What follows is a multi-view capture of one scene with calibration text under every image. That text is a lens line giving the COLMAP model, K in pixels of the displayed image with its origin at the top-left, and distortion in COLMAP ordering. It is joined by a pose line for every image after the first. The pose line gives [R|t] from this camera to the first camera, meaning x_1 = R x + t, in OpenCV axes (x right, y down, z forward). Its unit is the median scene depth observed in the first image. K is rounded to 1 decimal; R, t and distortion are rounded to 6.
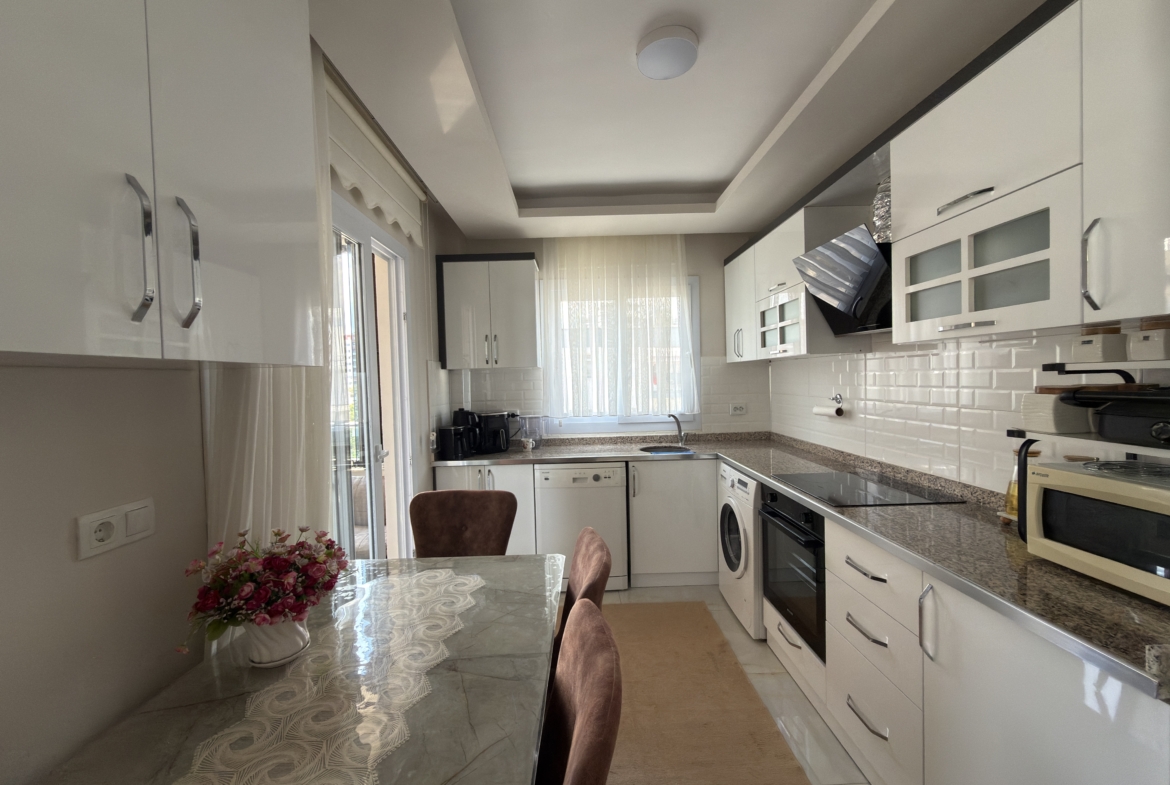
lens RADIAL K [[468.9, 0, 587.8], [0, 468.9, 389.4], [0, 0, 1]] dist [0.001457, 0.005178]
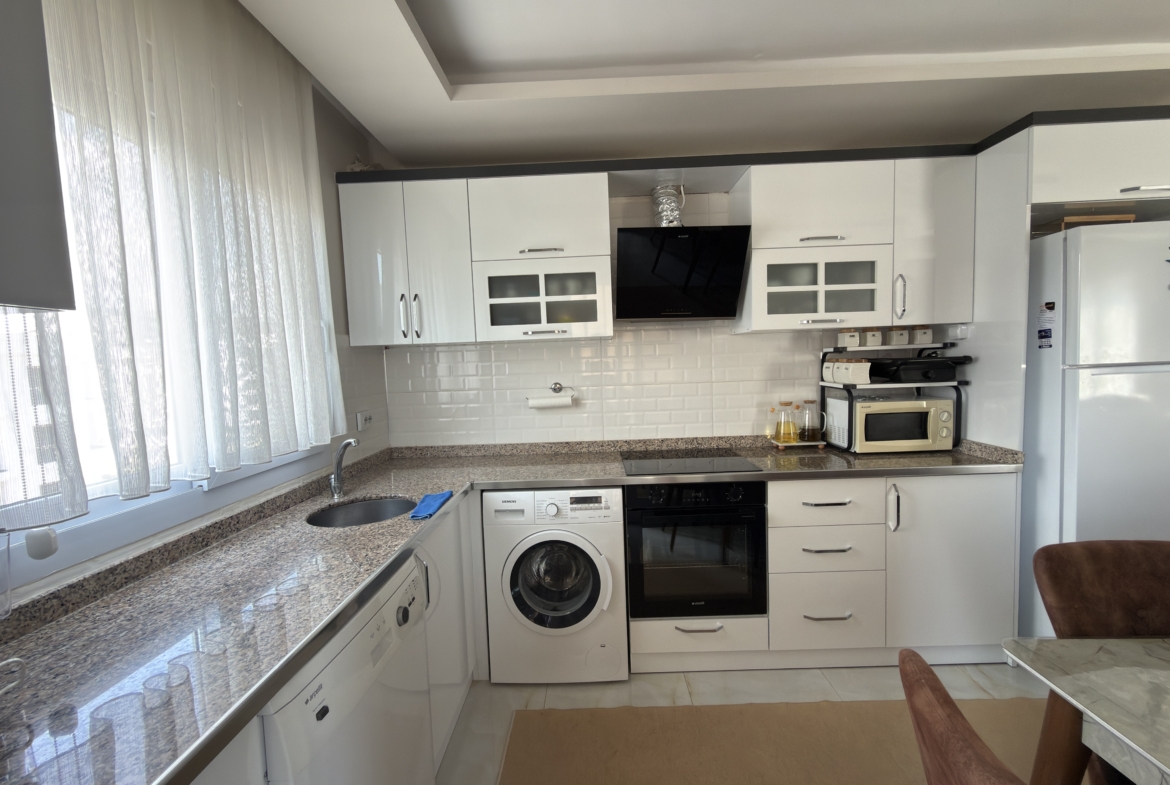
lens RADIAL K [[468.9, 0, 587.8], [0, 468.9, 389.4], [0, 0, 1]] dist [0.001457, 0.005178]
pose [[0.045840, -0.039228, 0.998178, -0.616669], [0.059043, 0.997588, 0.036493, -0.011880], [-0.997202, 0.057263, 0.048046, 1.372859]]
